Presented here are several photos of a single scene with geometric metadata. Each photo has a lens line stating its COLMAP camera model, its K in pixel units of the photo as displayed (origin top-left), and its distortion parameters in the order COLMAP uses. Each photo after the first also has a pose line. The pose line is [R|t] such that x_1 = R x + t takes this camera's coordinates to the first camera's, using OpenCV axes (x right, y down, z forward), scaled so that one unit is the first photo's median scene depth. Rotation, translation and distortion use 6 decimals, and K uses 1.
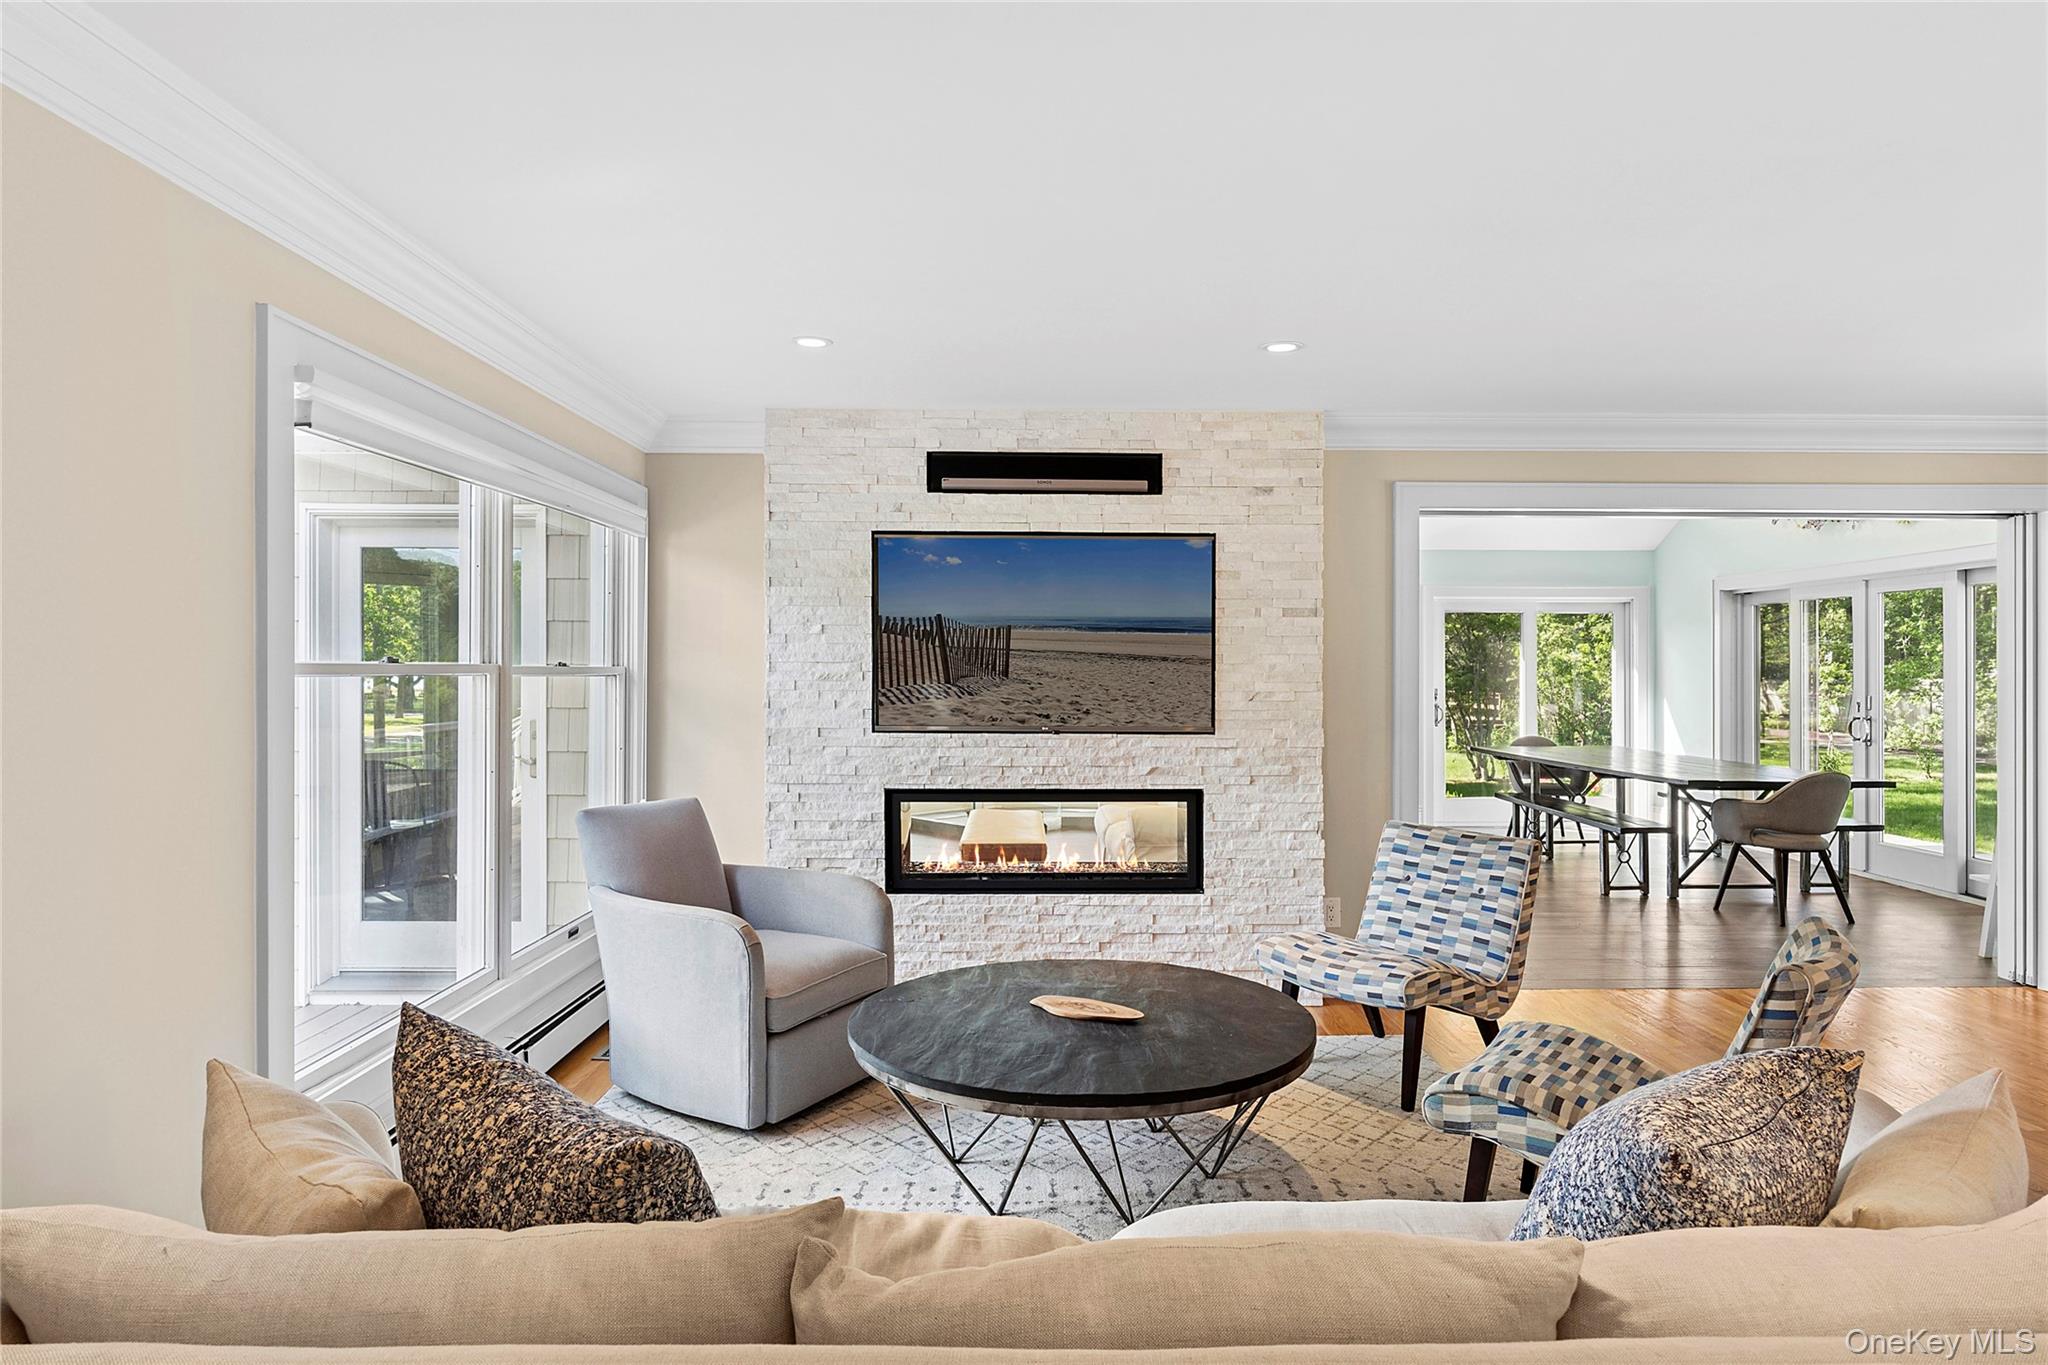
lens RADIAL K [[1177.6, 0, 1033.9], [0, 1177.6, 675.5], [0, 0, 1]] dist [-0.001075, 0.000774]
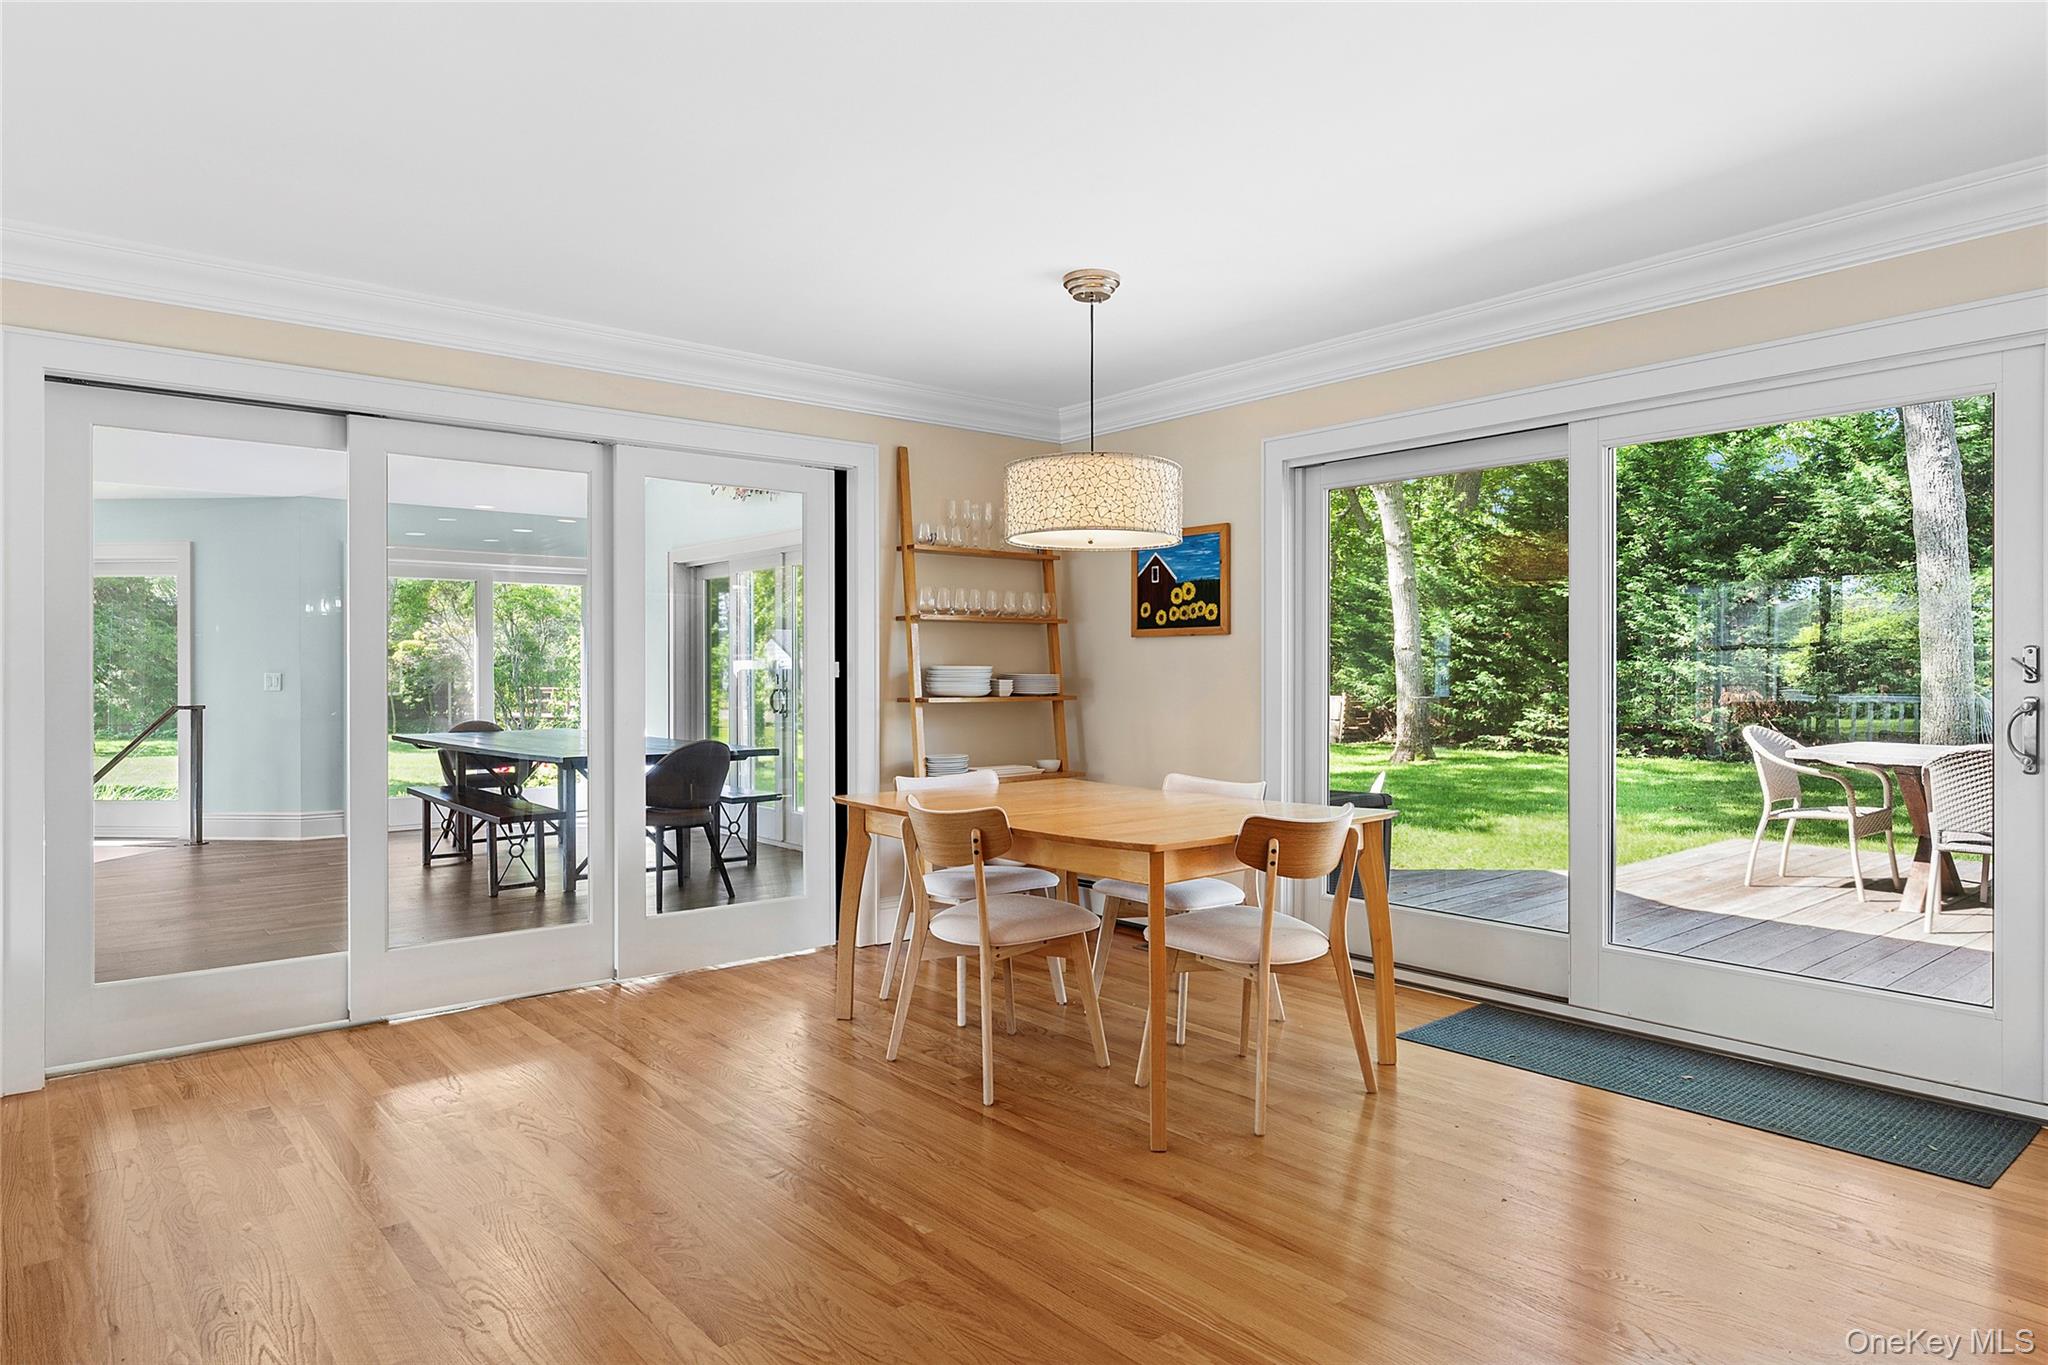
lens RADIAL K [[1230.0, 0, 1015.8], [0, 1230.0, 687.1], [0, 0, 1]] dist [0.001409, -0.000058]
pose [[0.775931, -0.006673, 0.630783, 0.323988], [0.002032, 0.999965, 0.008079, 0.040360], [-0.630815, -0.004987, 0.775918, 0.098287]]
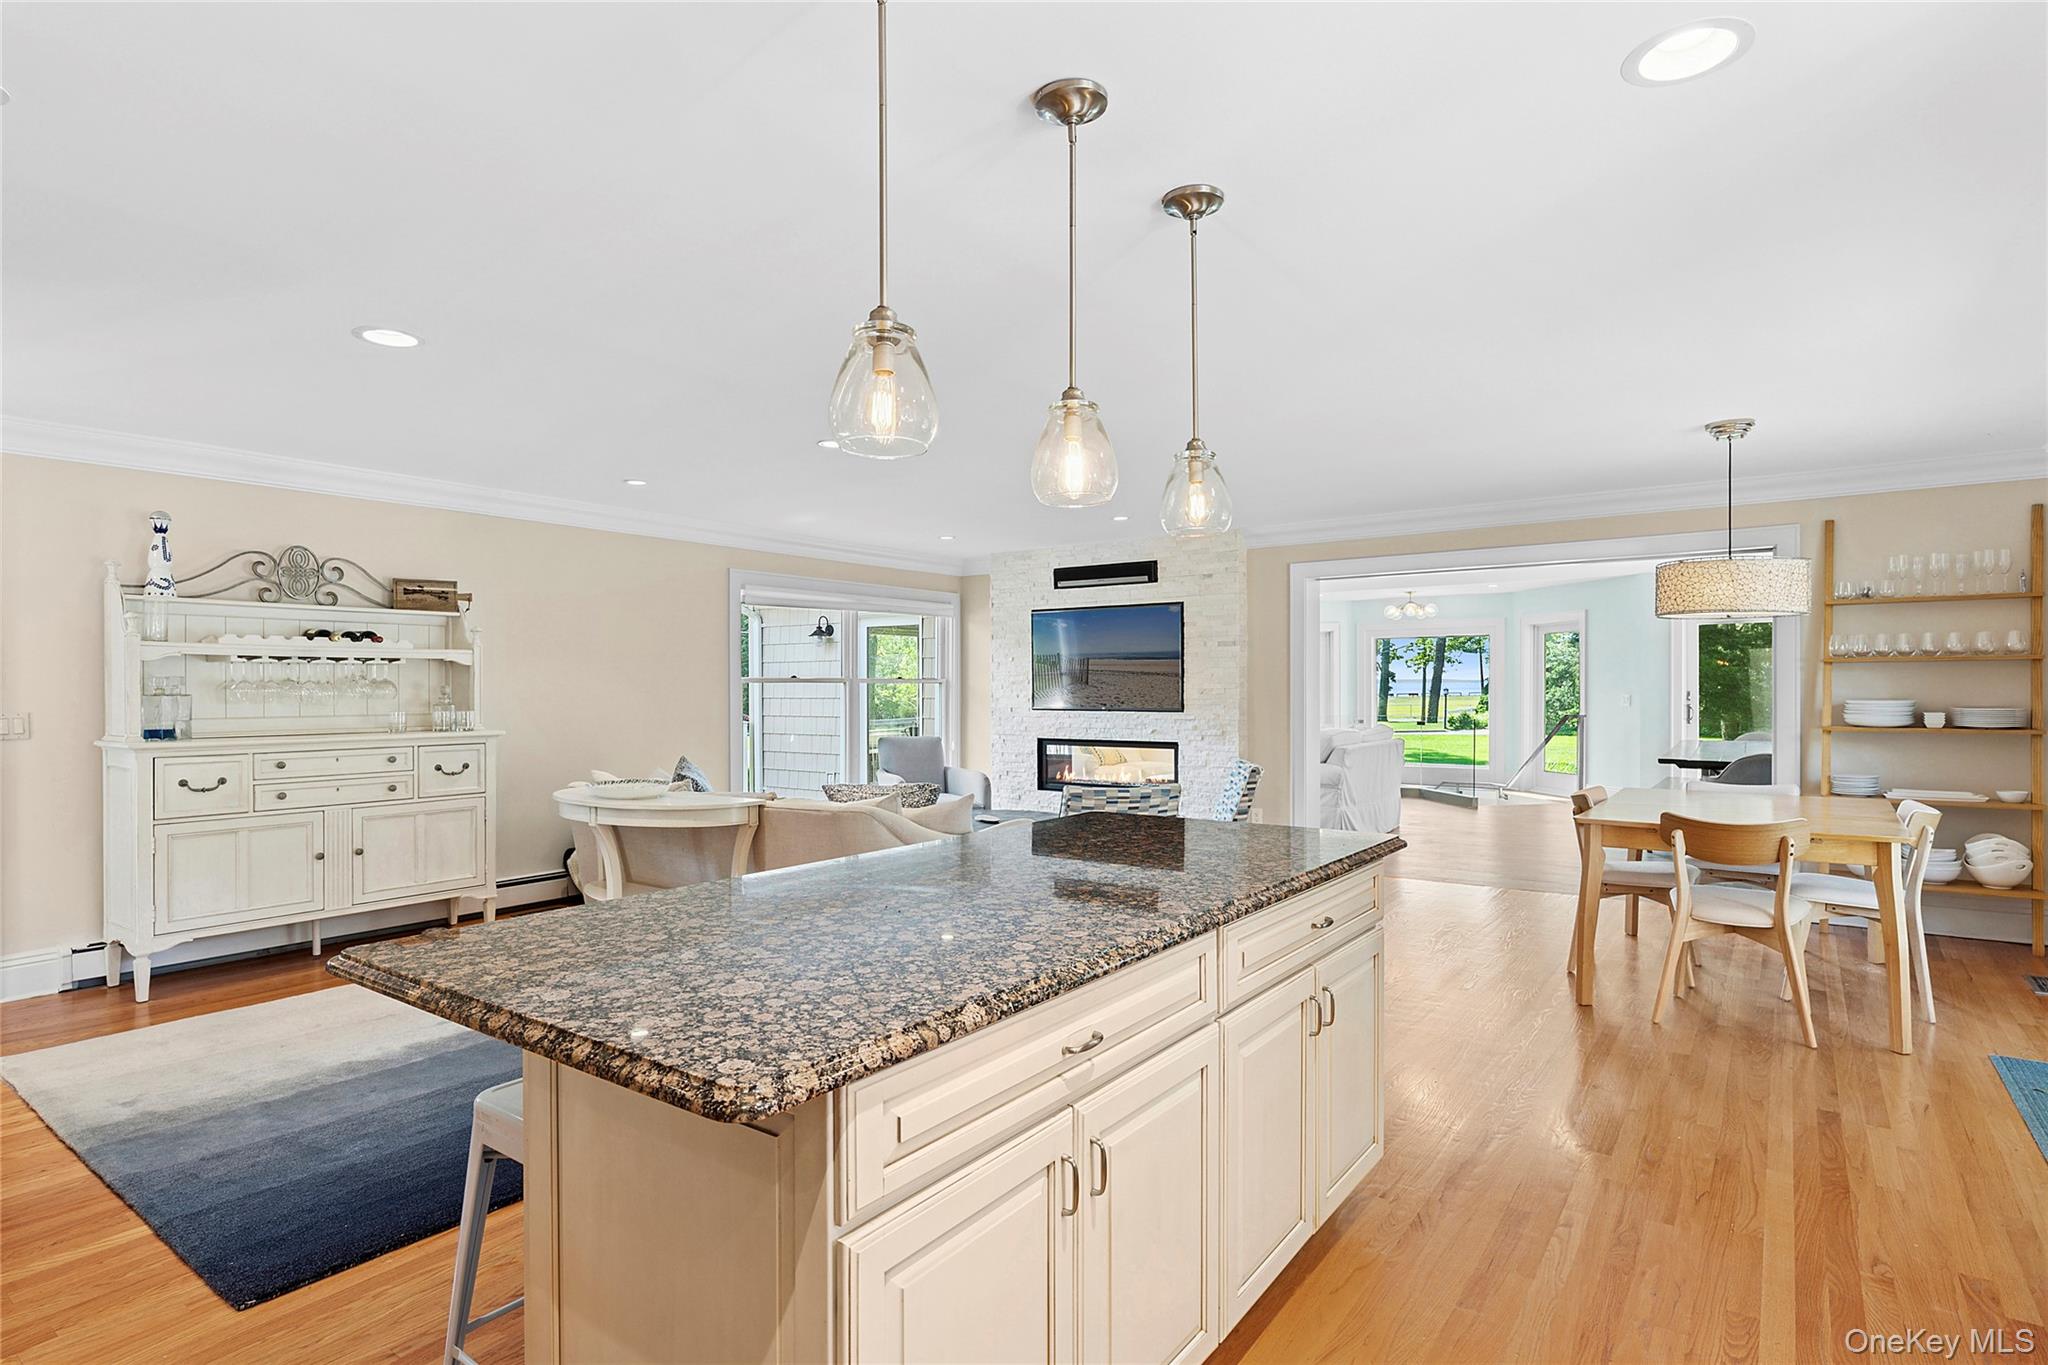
lens RADIAL K [[1048.6, 0, 1034.5], [0, 1048.6, 696.6], [0, 0, 1]] dist [-0.000367, -0.000026]
pose [[0.797852, -0.000872, -0.602852, 0.946745], [0.006812, 0.999948, 0.007569, 0.011867], [0.602815, -0.010146, 0.797817, -0.431487]]
